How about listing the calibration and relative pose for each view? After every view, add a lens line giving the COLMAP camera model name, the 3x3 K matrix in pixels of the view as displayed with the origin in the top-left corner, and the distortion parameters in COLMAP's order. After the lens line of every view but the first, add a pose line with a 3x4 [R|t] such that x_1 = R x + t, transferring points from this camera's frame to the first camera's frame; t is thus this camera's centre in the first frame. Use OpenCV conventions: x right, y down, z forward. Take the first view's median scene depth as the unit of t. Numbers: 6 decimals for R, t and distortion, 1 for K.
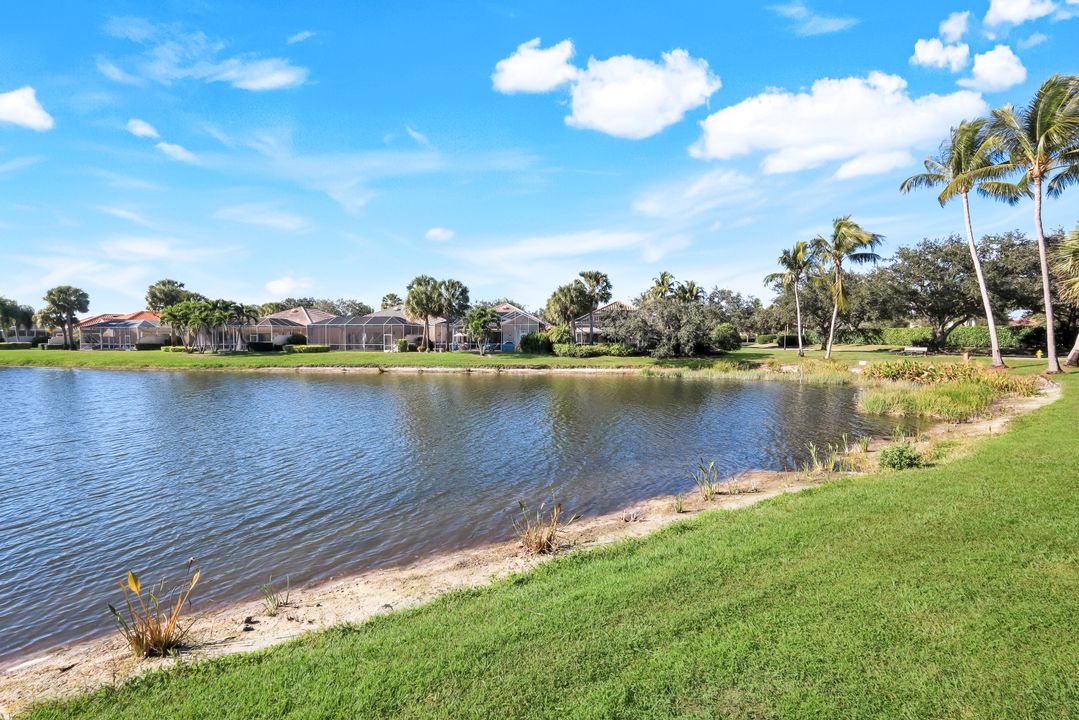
lens RADIAL K [[448.6, 0, 539.5], [0, 448.6, 360.0], [0, 0, 1]] dist [-0.000131, 0.000383]
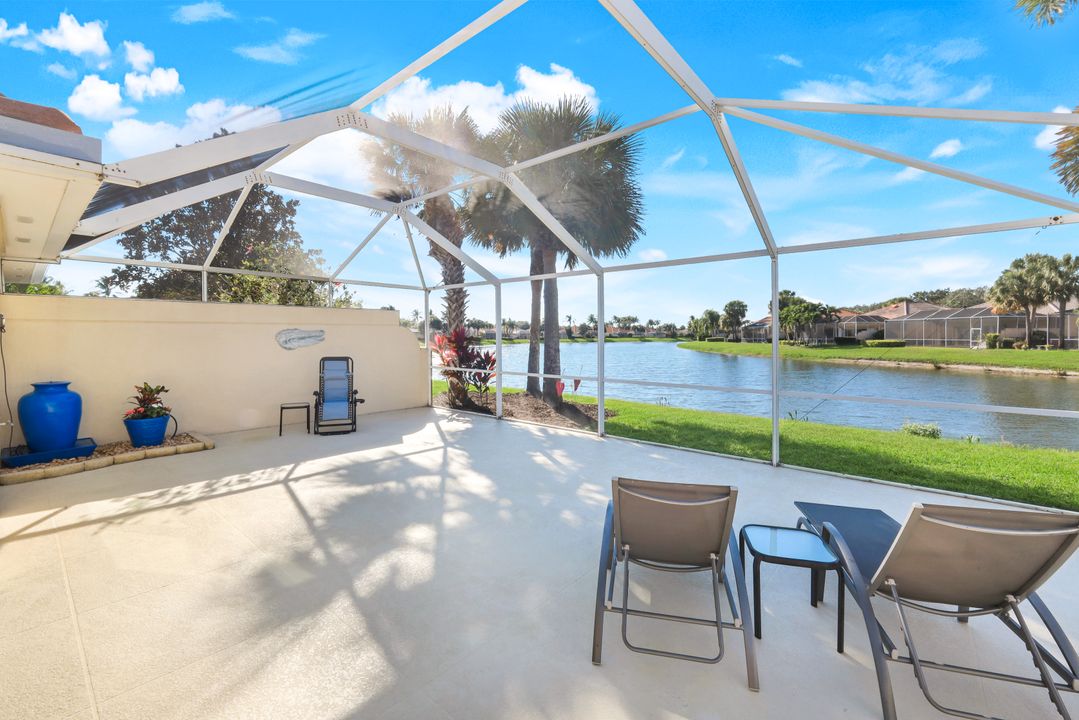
lens RADIAL K [[444.7, 0, 542.5], [0, 444.7, 345.8], [0, 0, 1]] dist [0.000947, 0.000059]
pose [[0.272461, 0.018534, -0.961988, 0.286051], [-0.038446, 0.999226, 0.008362, 0.002537], [0.961398, 0.034706, 0.272963, -0.054180]]
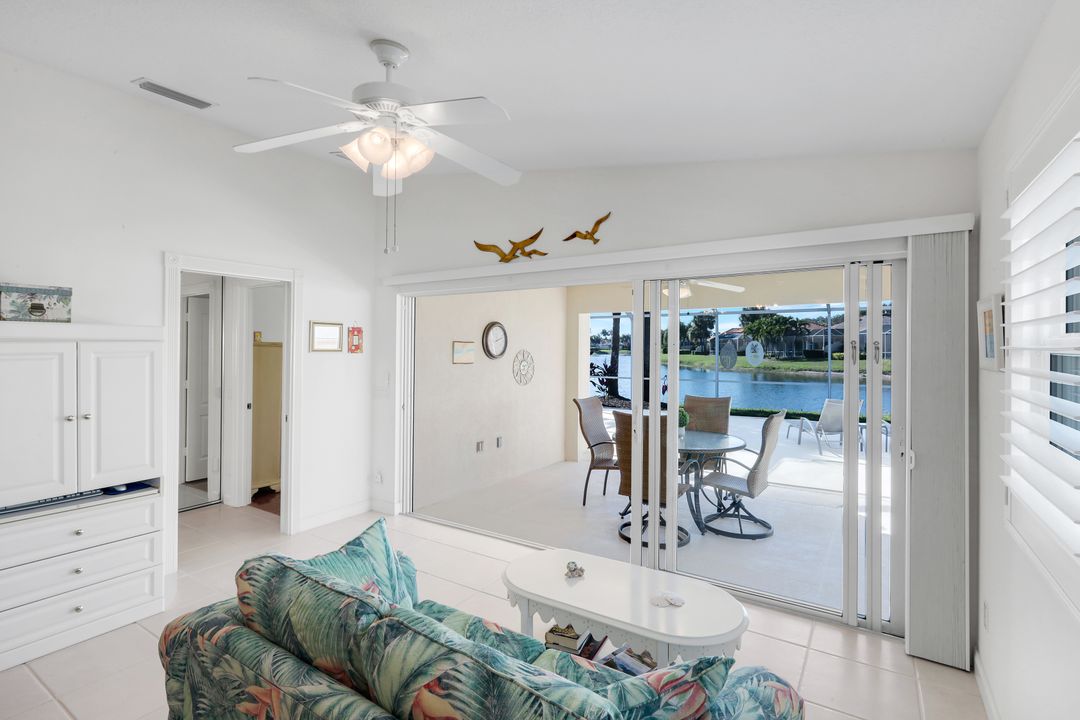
lens RADIAL K [[512.2, 0, 540.0], [0, 512.2, 360.0], [0, 0, 1]] dist [0.015529, 0.000023]
pose [[0.388268, 0.021573, -0.921294, 0.358136], [-0.039321, 0.999203, 0.006826, 0.004628], [0.920707, 0.033576, 0.388807, -0.177452]]
